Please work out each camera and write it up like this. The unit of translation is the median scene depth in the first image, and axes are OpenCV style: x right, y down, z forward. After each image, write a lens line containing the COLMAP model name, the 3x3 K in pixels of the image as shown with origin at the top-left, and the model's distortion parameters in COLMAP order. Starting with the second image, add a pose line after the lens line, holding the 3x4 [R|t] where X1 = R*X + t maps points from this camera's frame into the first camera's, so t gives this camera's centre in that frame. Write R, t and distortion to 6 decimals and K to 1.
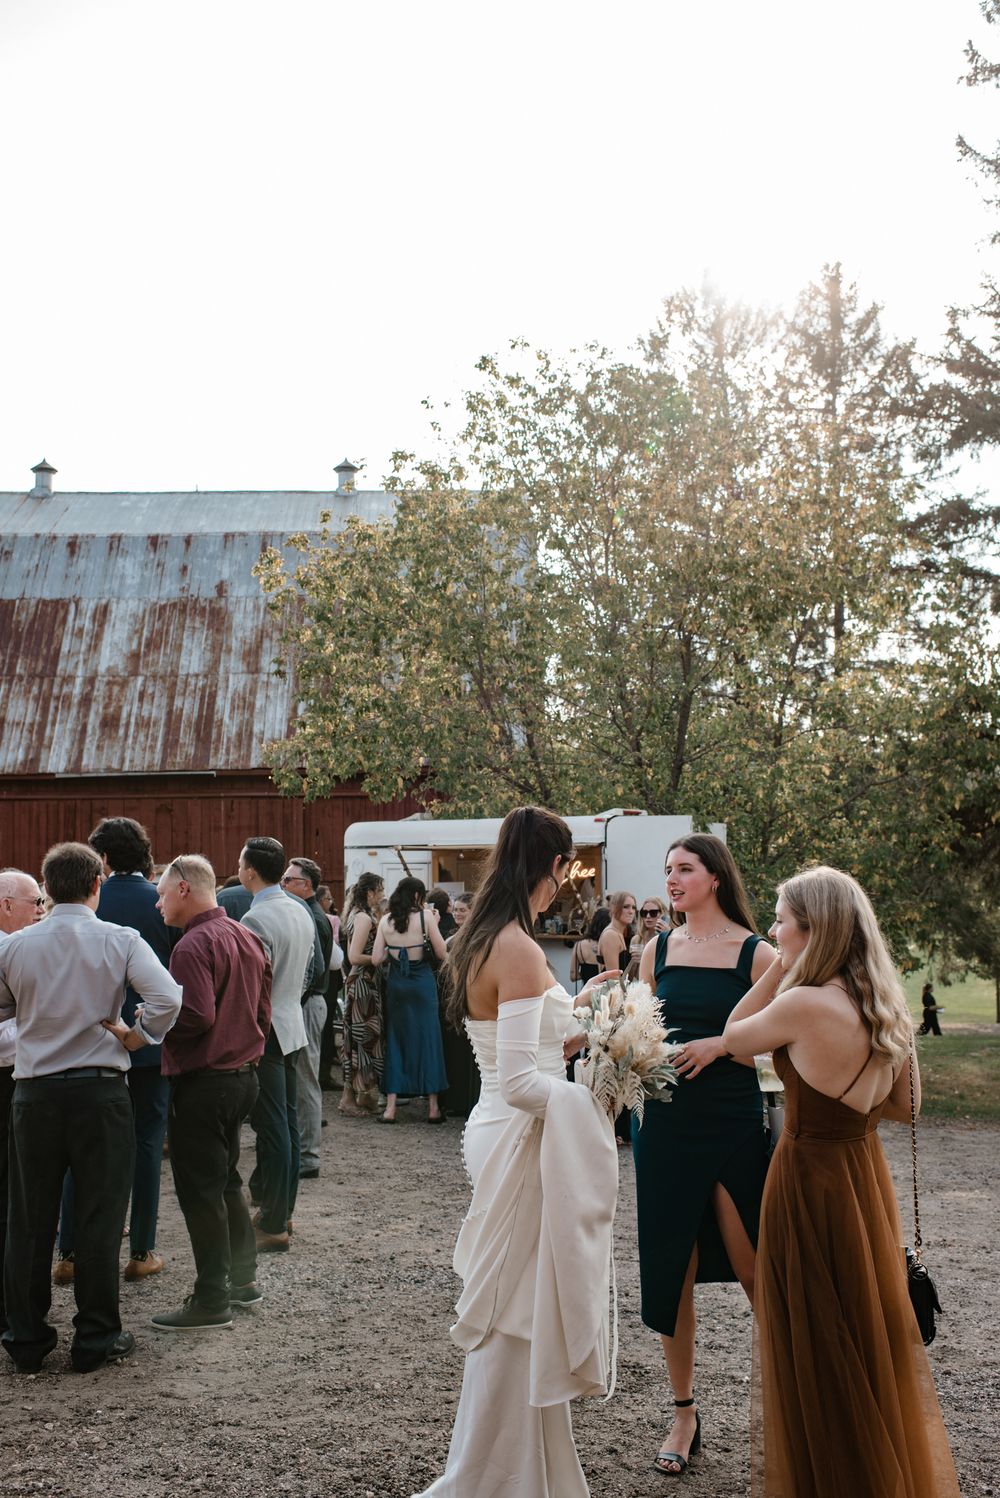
lens RADIAL K [[1476.6, 0, 497.2], [0, 1476.6, 743.2], [0, 0, 1]] dist [0.000733, 0.003942]
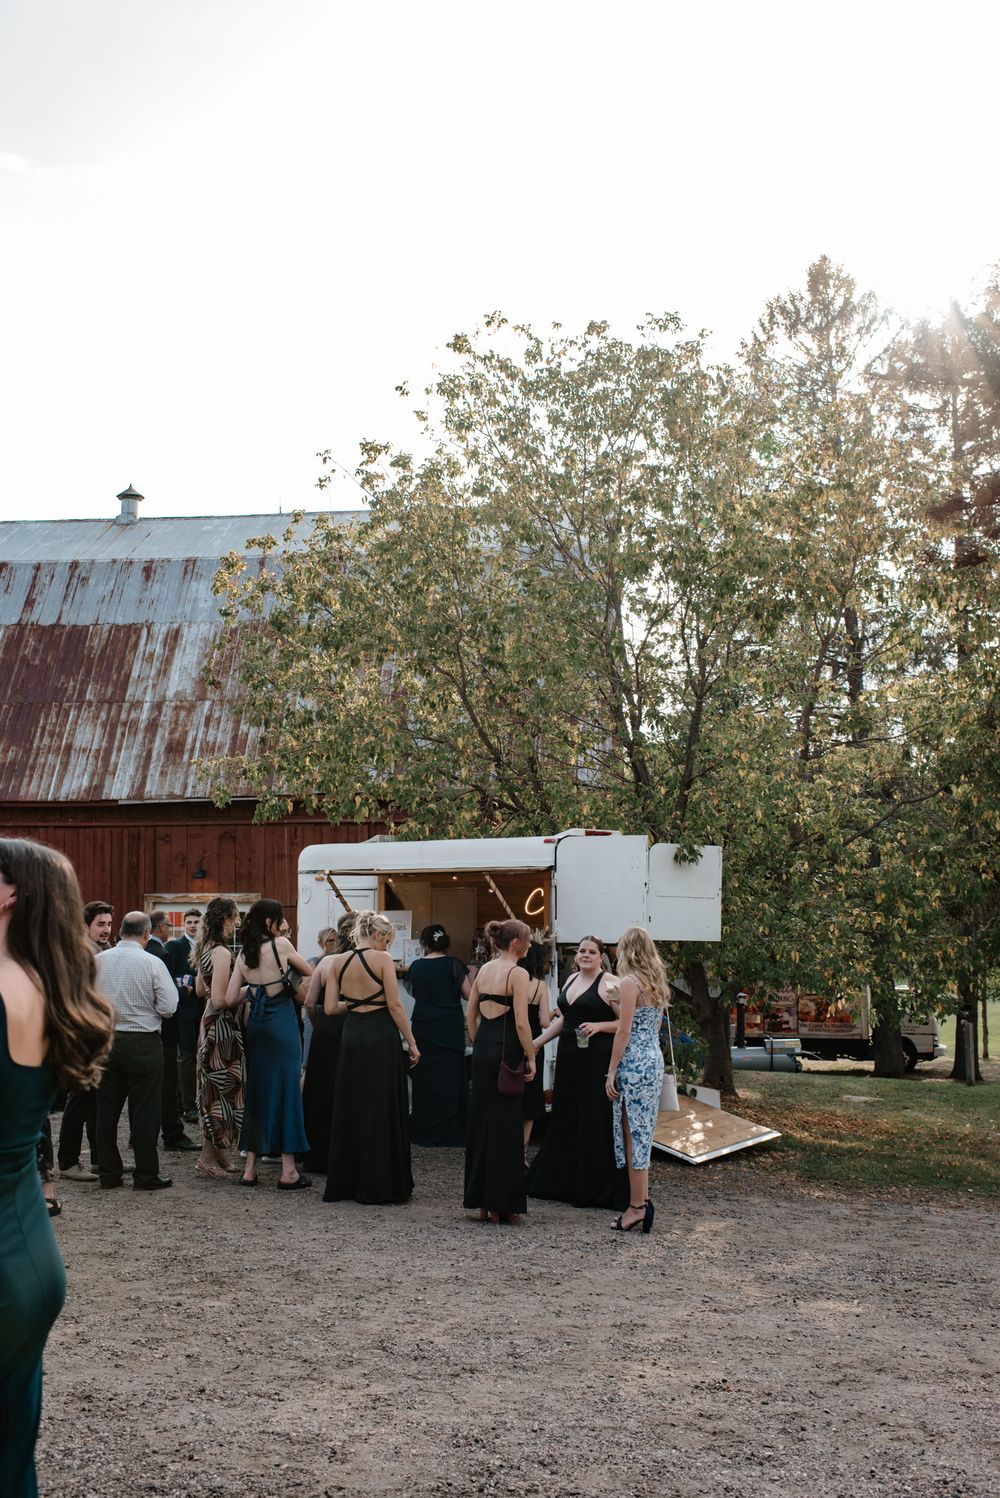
lens RADIAL K [[1476.6, 0, 497.2], [0, 1476.6, 743.2], [0, 0, 1]] dist [0.000733, 0.003942]
pose [[0.992824, -0.009093, -0.119237, 0.066197], [0.006466, 0.999728, -0.022399, 0.006090], [0.119408, 0.021467, 0.992613, 0.053365]]
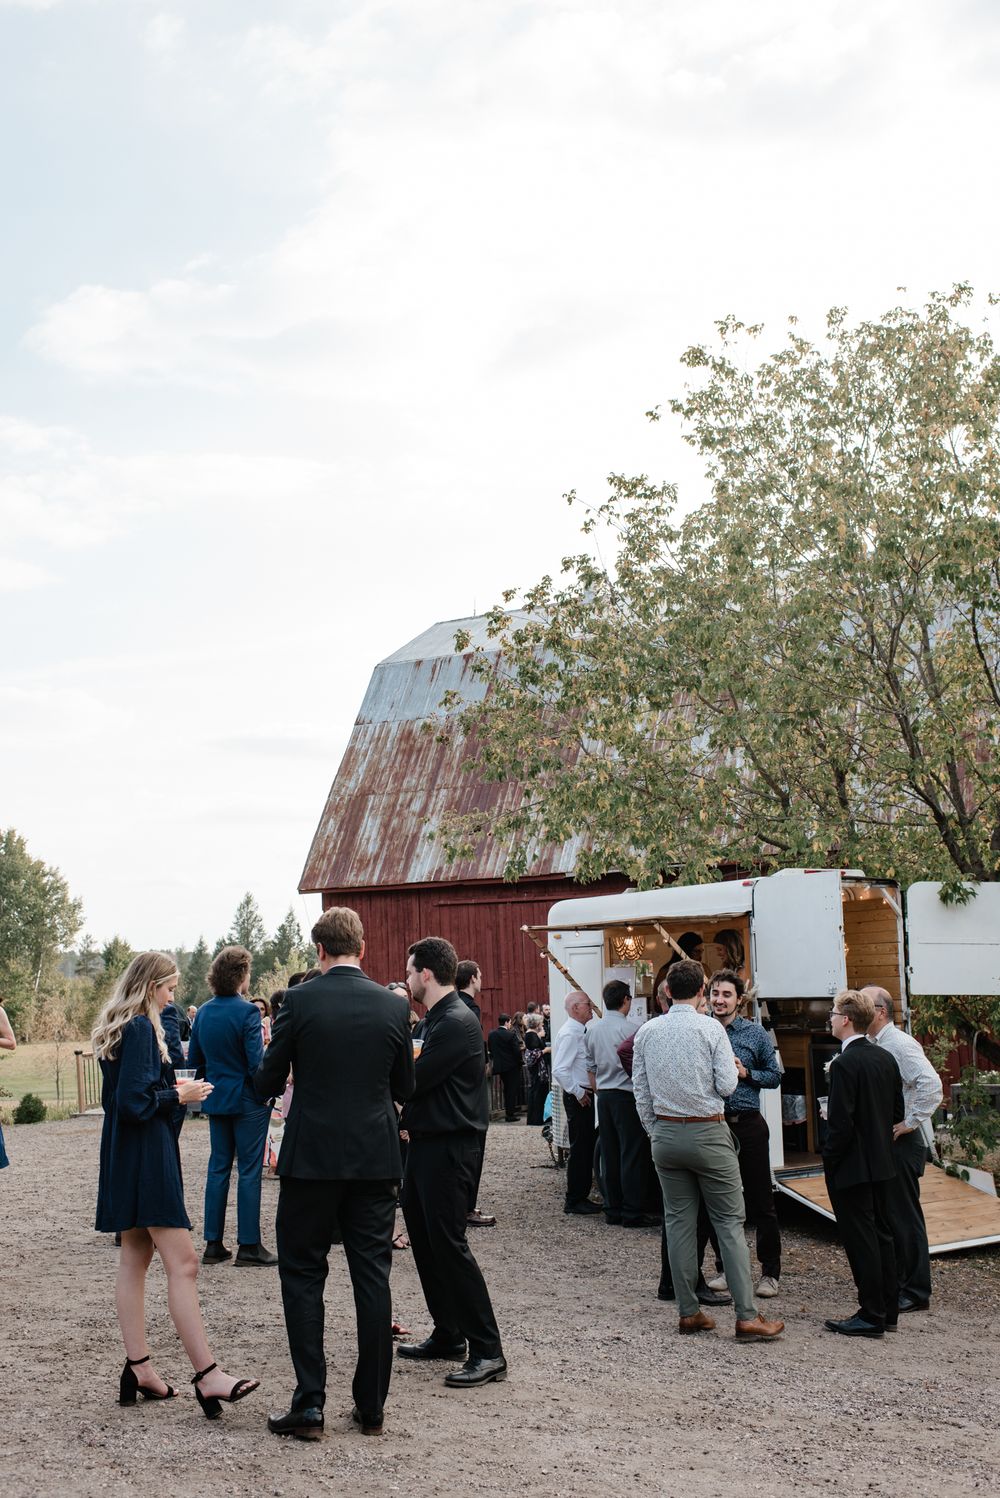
lens RADIAL K [[1473.2, 0, 500.0], [0, 1473.2, 749.0], [0, 0, 1]] dist [-0.013341, 0.008156]
pose [[0.859581, -0.095328, -0.502029, 0.163281], [0.060740, 0.994541, -0.084848, 0.018256], [0.507377, 0.042441, 0.860679, 0.117912]]
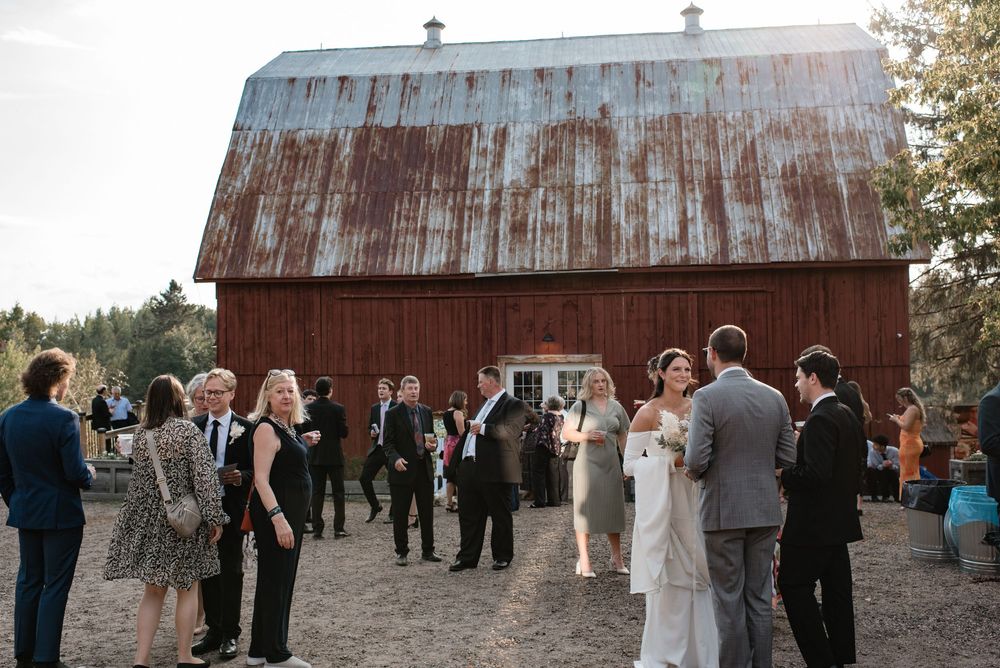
lens RADIAL K [[983.5, 0, 502.9], [0, 983.5, 336.7], [0, 0, 1]] dist [-0.013341, 0.008156]
pose [[0.989304, -0.006810, -0.145712, -0.165021], [0.014080, 0.998703, 0.048921, 0.031138], [0.145190, -0.050449, 0.988117, 0.257205]]
